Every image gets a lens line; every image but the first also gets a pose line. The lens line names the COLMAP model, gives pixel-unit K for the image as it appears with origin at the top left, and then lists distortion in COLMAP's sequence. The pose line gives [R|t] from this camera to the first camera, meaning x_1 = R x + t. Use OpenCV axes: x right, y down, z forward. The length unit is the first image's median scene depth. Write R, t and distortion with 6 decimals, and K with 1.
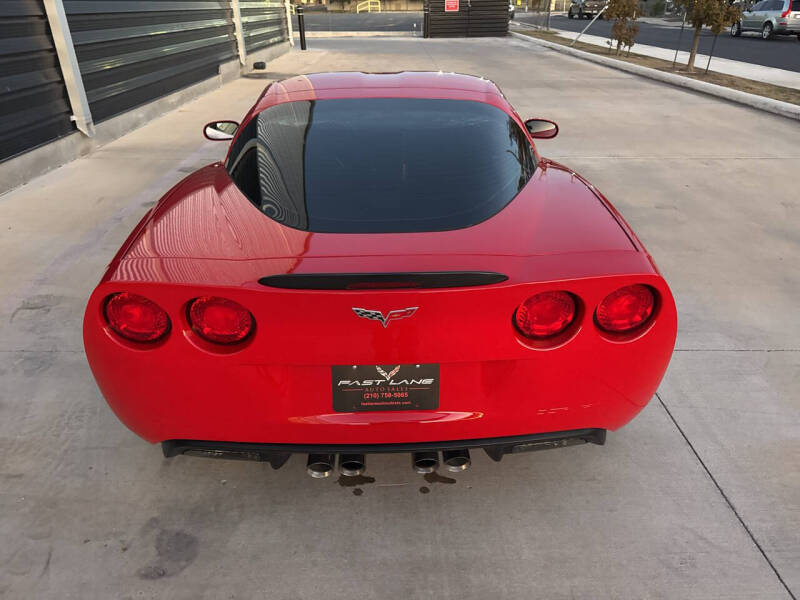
lens RADIAL K [[571.4, 0, 403.1], [0, 571.4, 301.9], [0, 0, 1]] dist [0.000152, -0.002636]
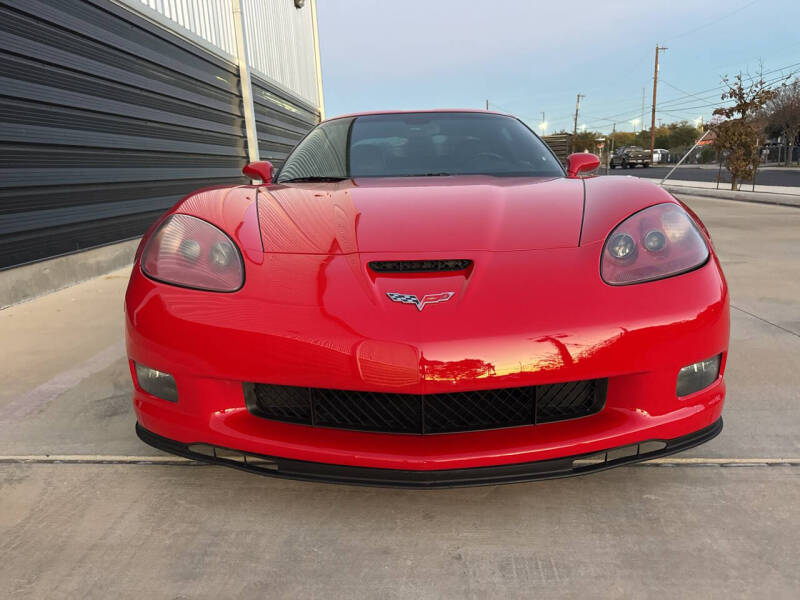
lens RADIAL K [[571.0, 0, 397.9], [0, 571.0, 298.2], [0, 0, 1]] dist [0.000076, -0.003151]
pose [[0.997621, -0.012167, -0.067849, -0.258586], [-0.005423, 0.967394, -0.253218, -0.585703], [0.068718, 0.252983, 0.965027, 1.626733]]
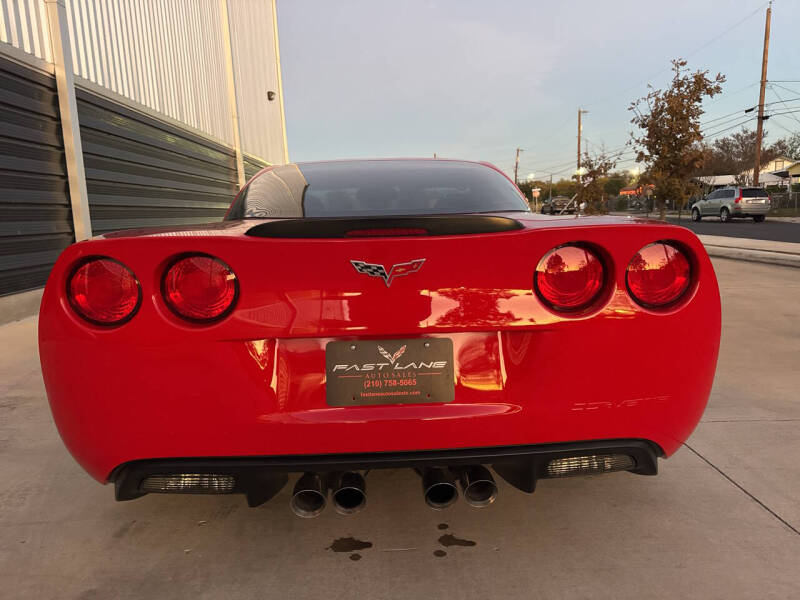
lens RADIAL K [[571.0, 0, 397.9], [0, 571.0, 298.2], [0, 0, 1]] dist [0.000076, -0.003151]
pose [[0.999680, -0.024745, 0.005267, -0.011595], [0.025109, 0.944913, -0.326356, 0.183499], [0.003099, 0.326384, 0.945232, 0.098970]]
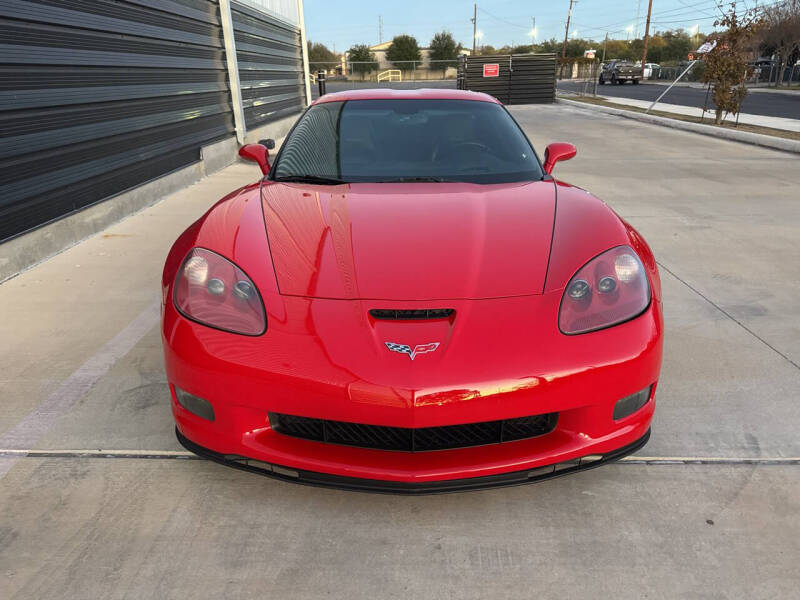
lens RADIAL K [[571.0, 0, 395.1], [0, 571.0, 299.7], [0, 0, 1]] dist [0.002022, -0.003716]
pose [[0.999195, 0.004679, -0.039831, -0.267292], [-0.008832, 0.994459, -0.104751, -0.699740], [0.039120, 0.105018, 0.993701, 1.488797]]
